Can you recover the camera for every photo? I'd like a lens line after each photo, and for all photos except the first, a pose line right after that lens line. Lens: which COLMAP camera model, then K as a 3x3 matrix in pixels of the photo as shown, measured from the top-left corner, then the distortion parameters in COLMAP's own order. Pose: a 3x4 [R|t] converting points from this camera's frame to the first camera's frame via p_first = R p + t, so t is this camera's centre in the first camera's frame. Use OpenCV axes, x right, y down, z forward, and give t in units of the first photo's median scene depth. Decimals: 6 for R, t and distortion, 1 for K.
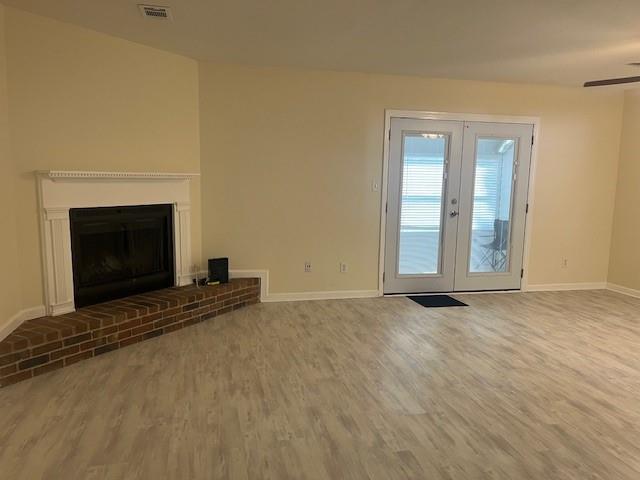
lens RADIAL K [[478.9, 0, 319.6], [0, 478.9, 242.0], [0, 0, 1]] dist [0.067356, -0.080858]
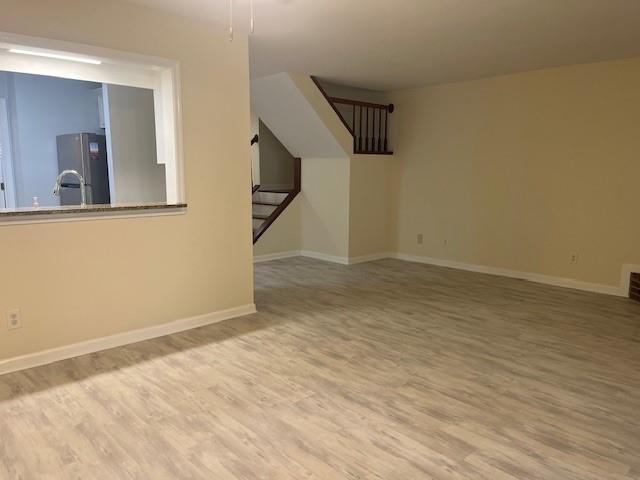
lens RADIAL K [[478.9, 0, 320.9], [0, 478.9, 244.8], [0, 0, 1]] dist [0.067356, -0.080858]
pose [[-0.861407, 0.057036, -0.504703, 0.983005], [-0.089773, 0.960934, 0.261815, -0.196153], [0.499919, 0.270837, -0.822635, 1.605772]]
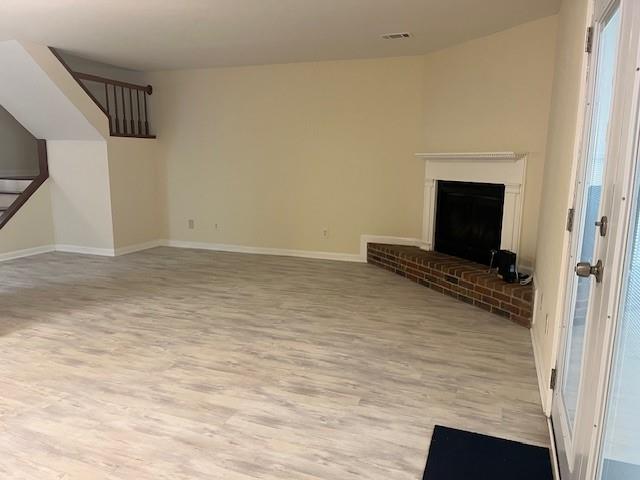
lens RADIAL K [[478.9, 0, 315.0], [0, 478.9, 244.0], [0, 0, 1]] dist [0.067356, -0.080858]
pose [[-0.564387, 0.123255, -0.816257, 0.966287], [-0.130596, 0.963008, 0.235713, -0.192572], [0.815115, 0.239633, -0.527413, 1.653193]]
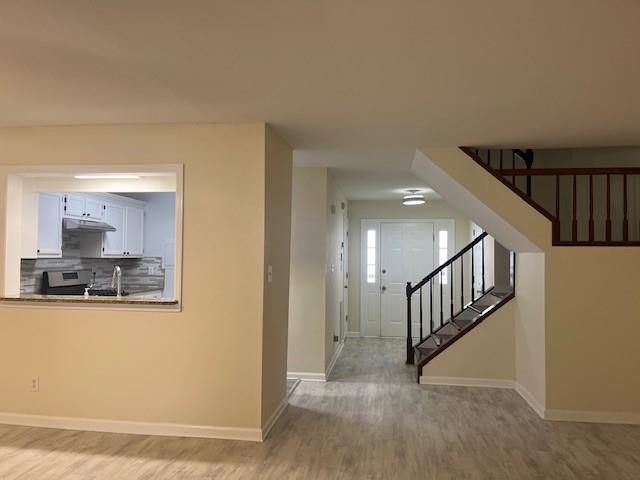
lens RADIAL K [[478.9, 0, 323.0], [0, 478.9, 246.9], [0, 0, 1]] dist [0.067356, -0.080858]
pose [[-0.931292, -0.017451, 0.363855, -0.007173], [0.020949, 0.994633, 0.101321, -0.194022], [-0.363671, 0.101982, -0.925928, 1.388789]]
